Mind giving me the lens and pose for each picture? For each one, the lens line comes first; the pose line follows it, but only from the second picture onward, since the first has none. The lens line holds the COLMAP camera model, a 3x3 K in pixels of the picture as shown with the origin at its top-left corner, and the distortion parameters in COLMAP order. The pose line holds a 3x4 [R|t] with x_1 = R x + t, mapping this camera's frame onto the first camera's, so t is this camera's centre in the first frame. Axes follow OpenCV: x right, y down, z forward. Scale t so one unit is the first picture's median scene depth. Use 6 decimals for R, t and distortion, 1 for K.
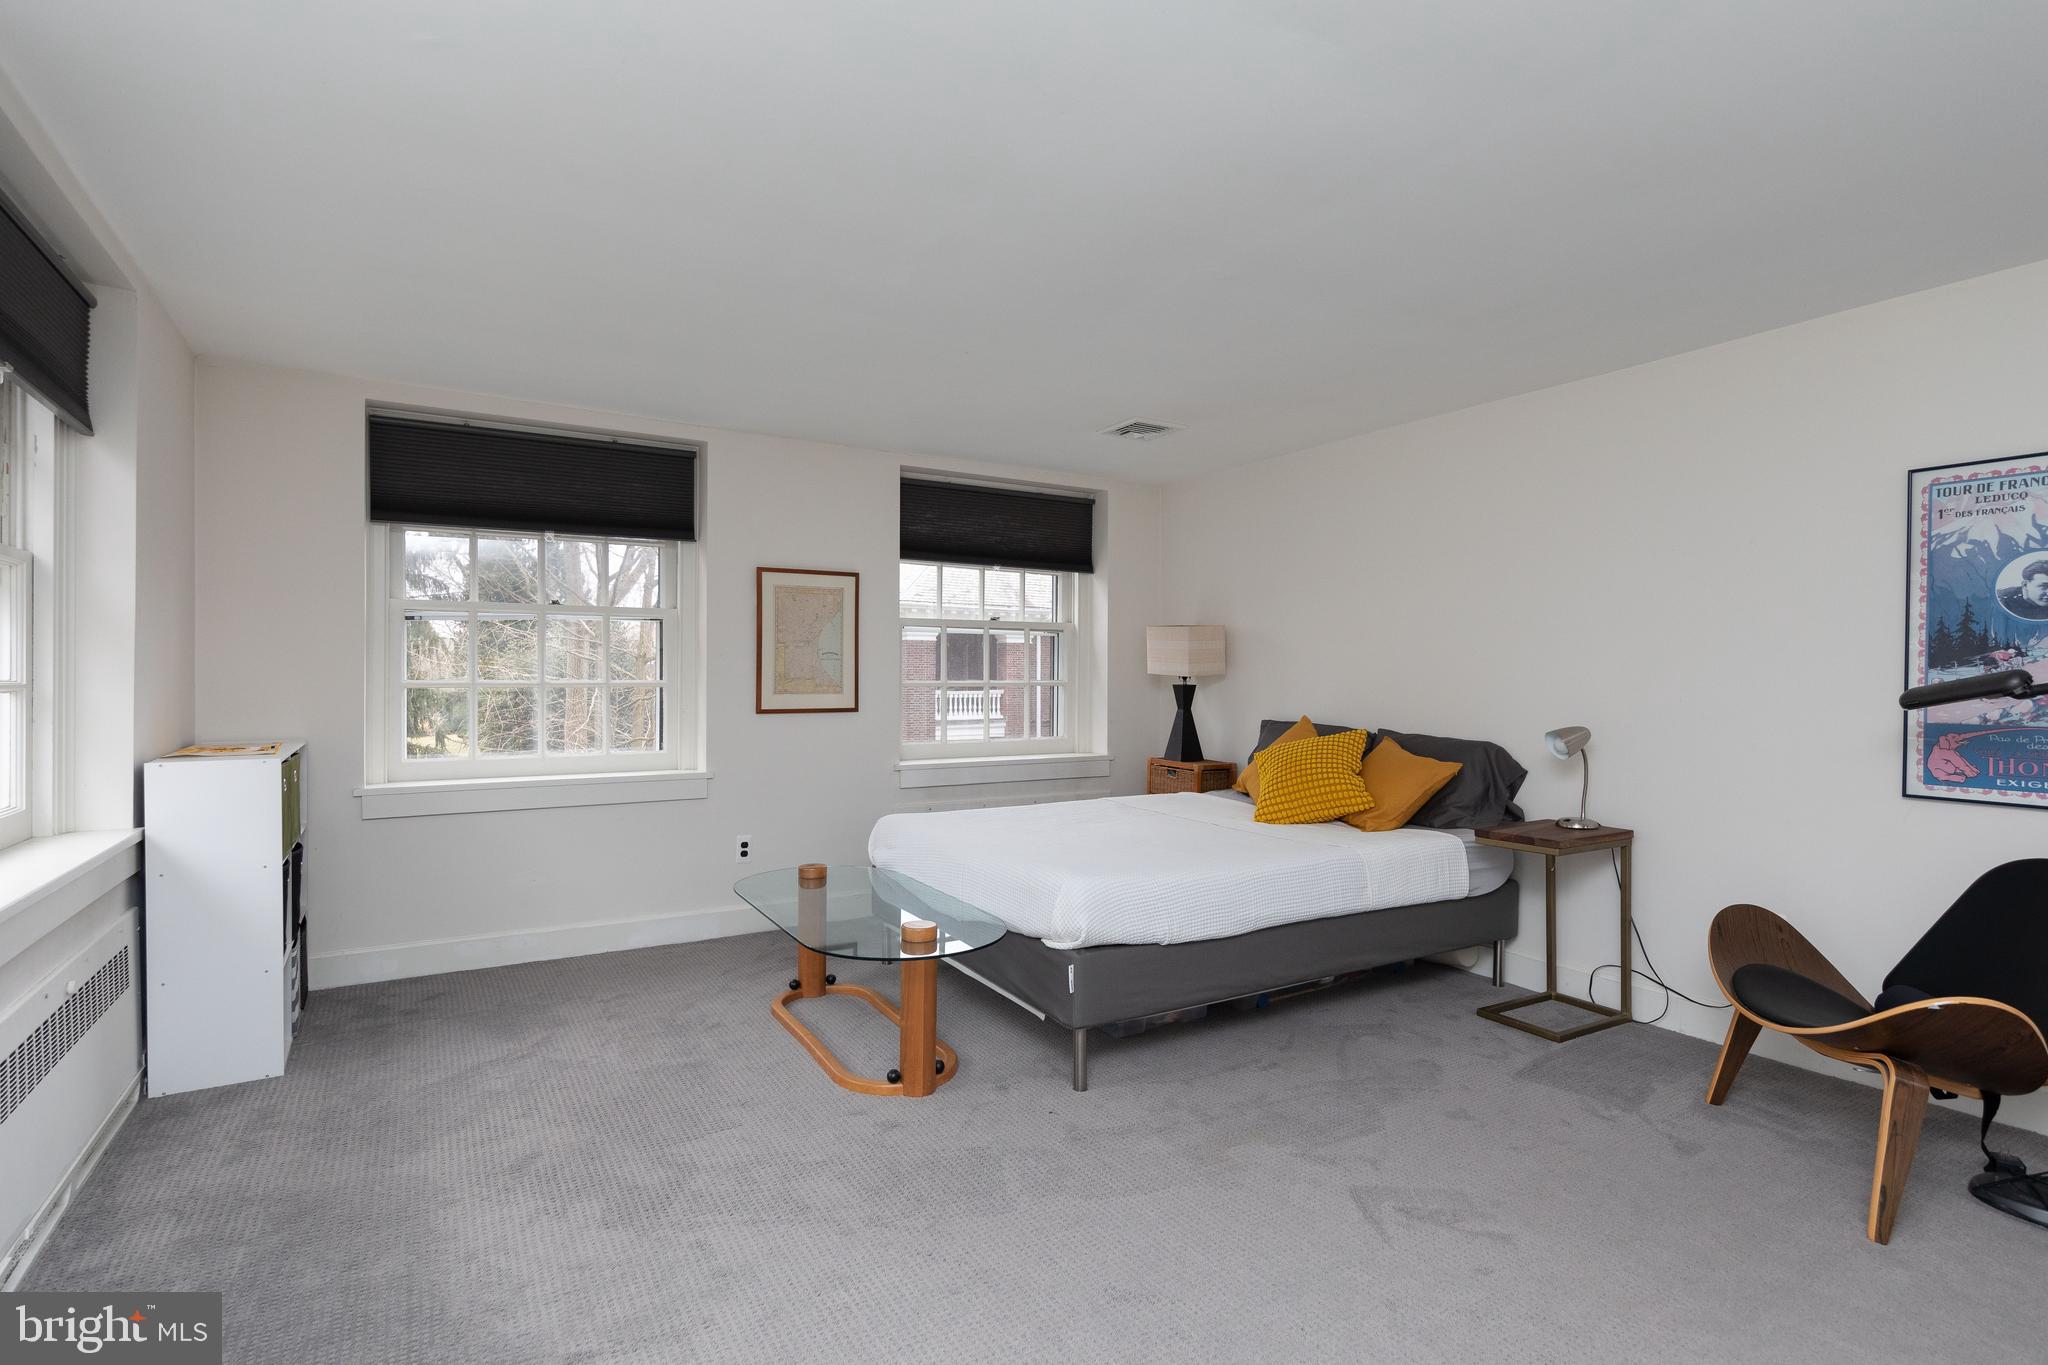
lens RADIAL K [[1024.1, 0, 1012.0], [0, 1024.1, 667.0], [0, 0, 1]] dist [-0.003065, -0.000536]
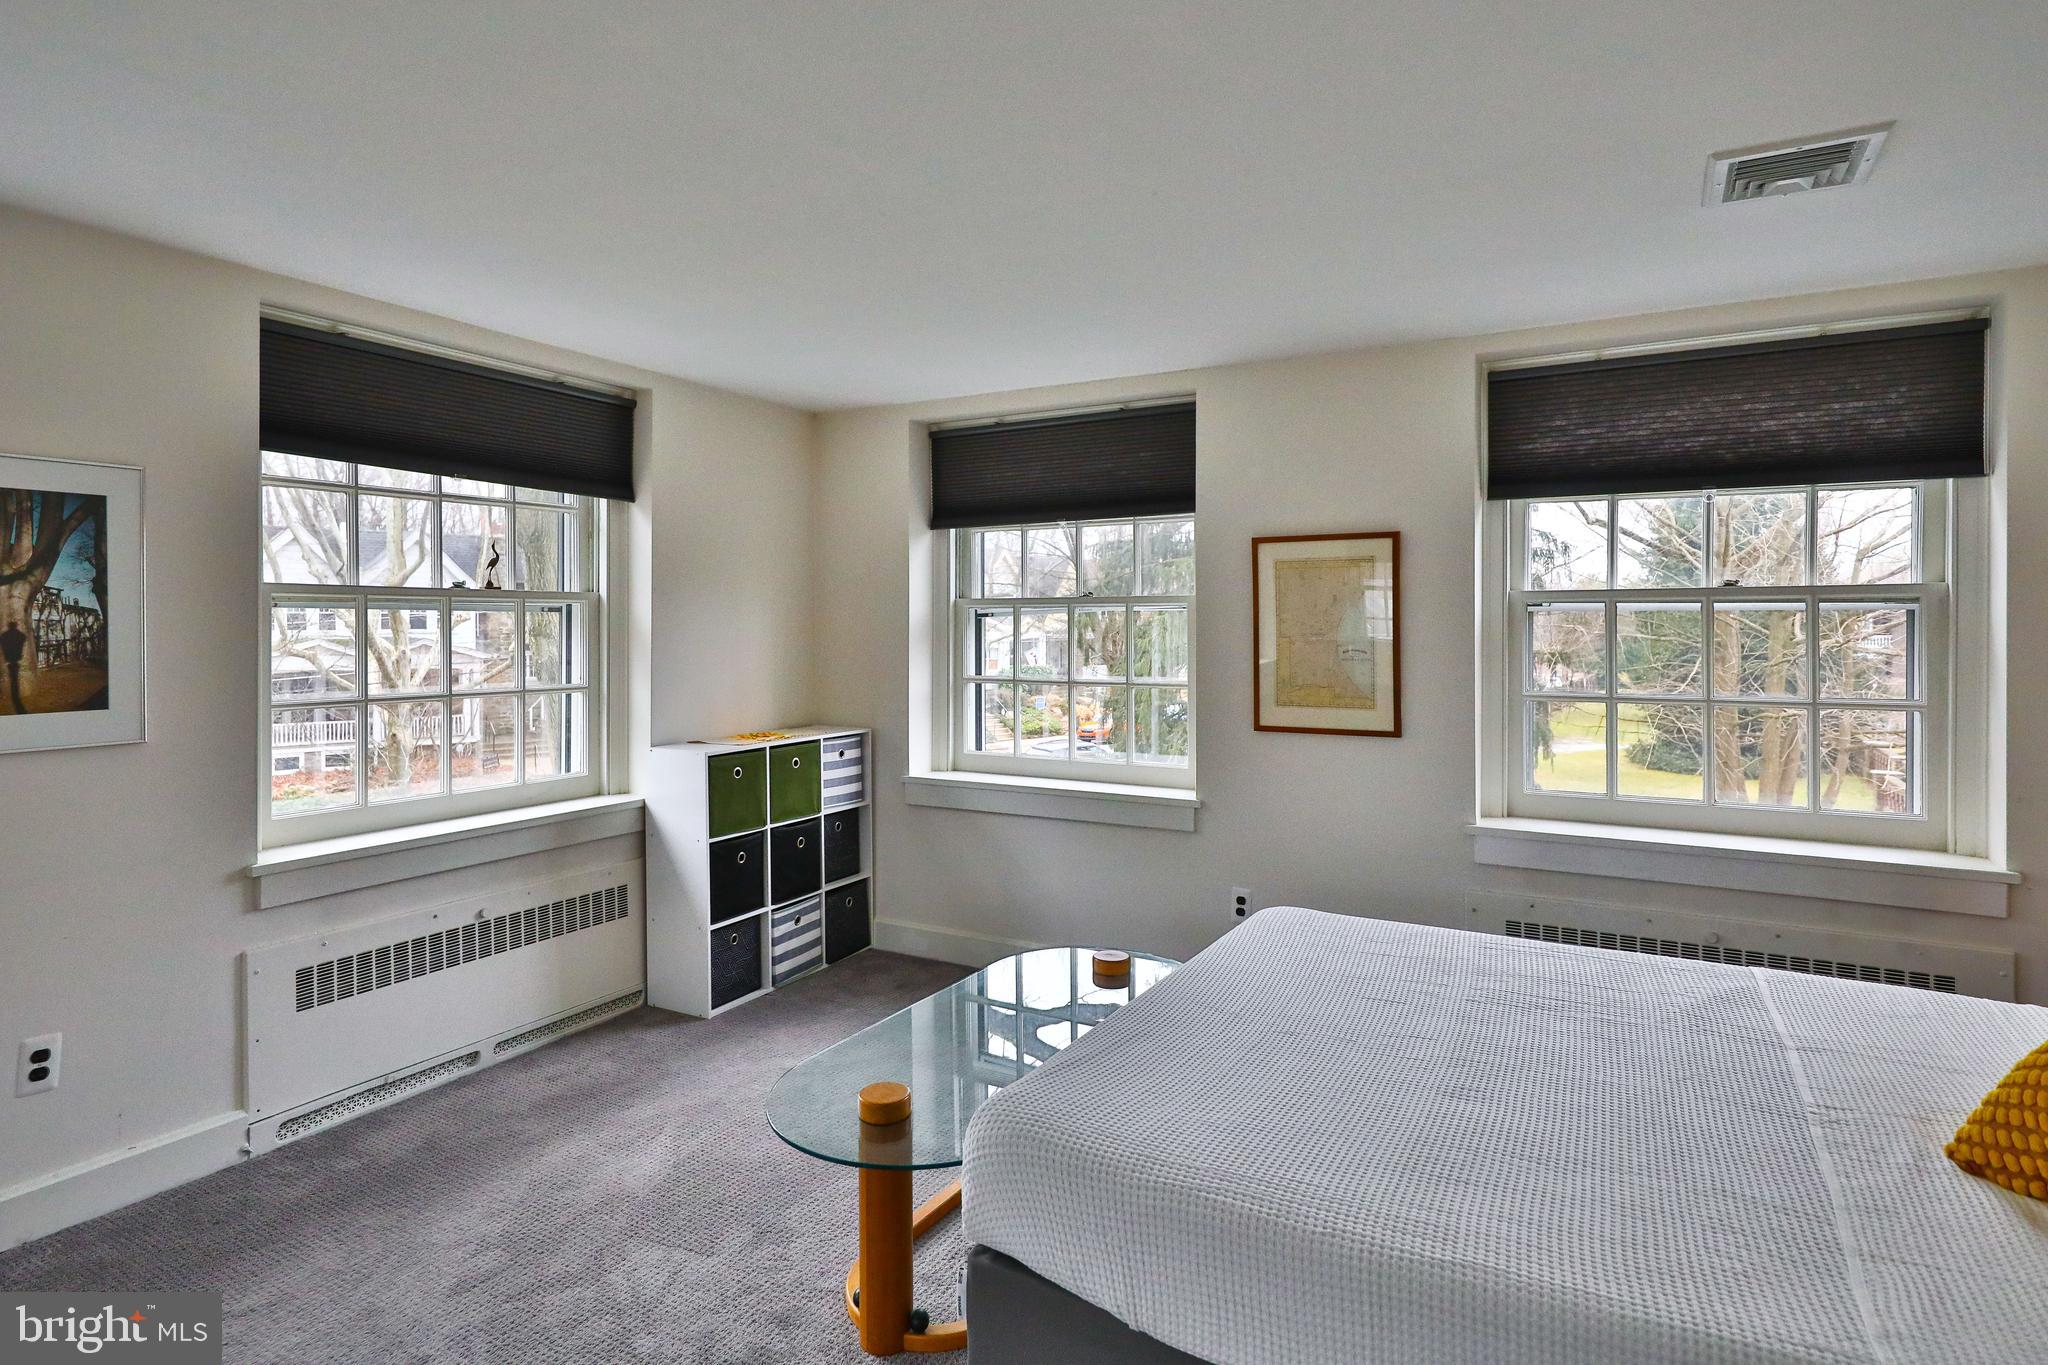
lens RADIAL K [[1046.9, 0, 1027.1], [0, 1046.9, 643.8], [0, 0, 1]] dist [0.010511, -0.001700]
pose [[0.506593, 0.002494, -0.862182, 0.330929], [0.002260, 0.999989, 0.004221, -0.022442], [0.862183, -0.004087, 0.506581, 0.457560]]
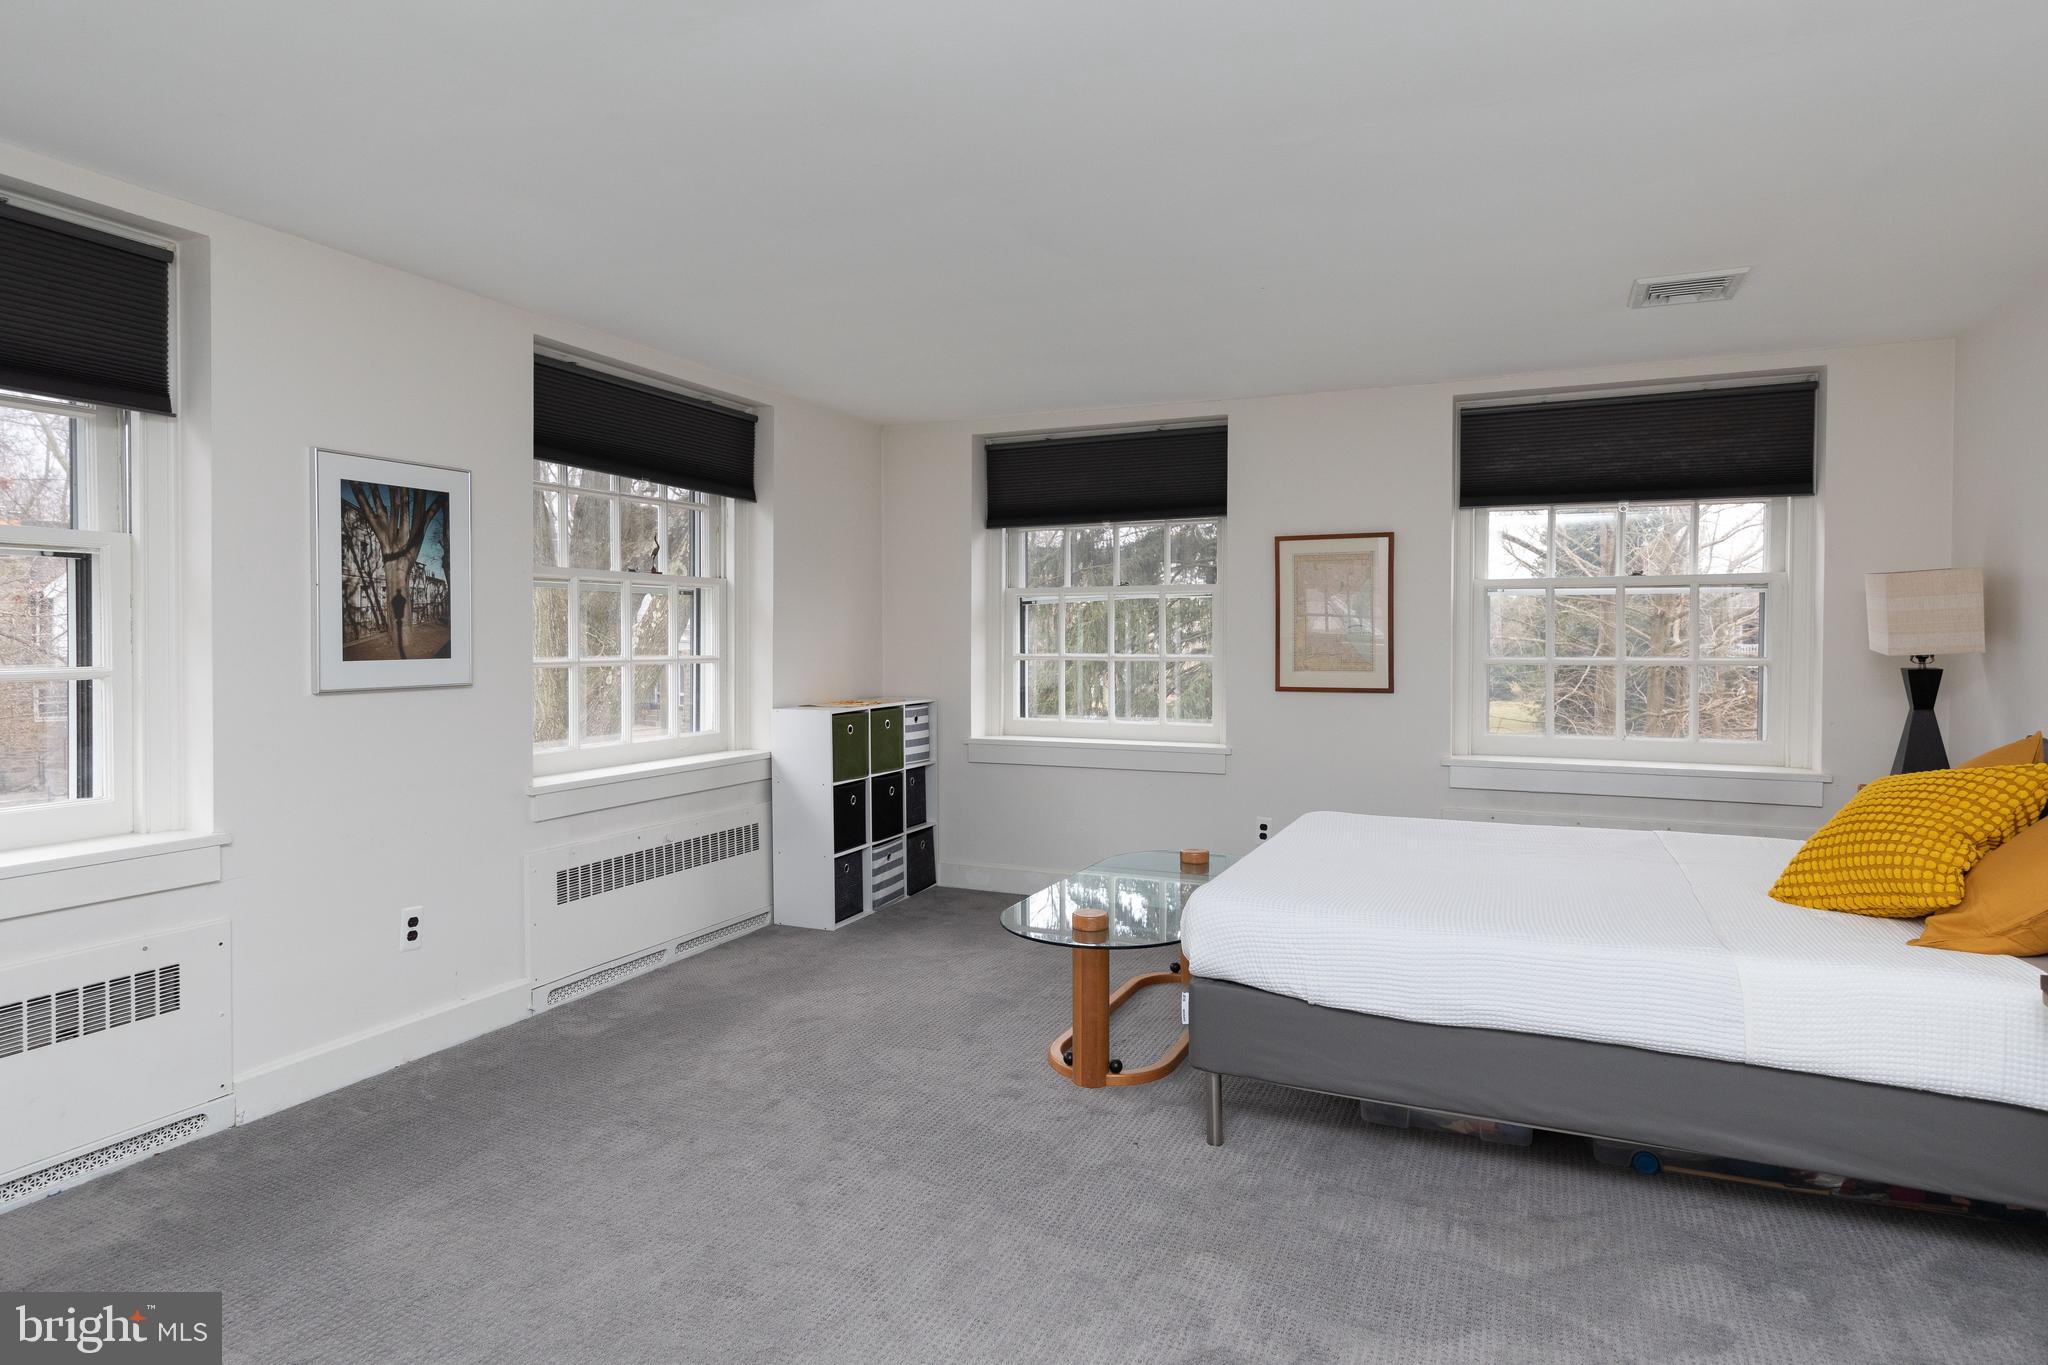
lens RADIAL K [[1075.8, 0, 1021.0], [0, 1075.8, 676.7], [0, 0, 1]] dist [-0.001490, 0.000529]
pose [[0.578621, 0.019745, -0.815358, 0.422016], [0.002085, 0.999668, 0.025688, 0.005799], [0.815594, -0.016564, 0.578387, 0.229510]]
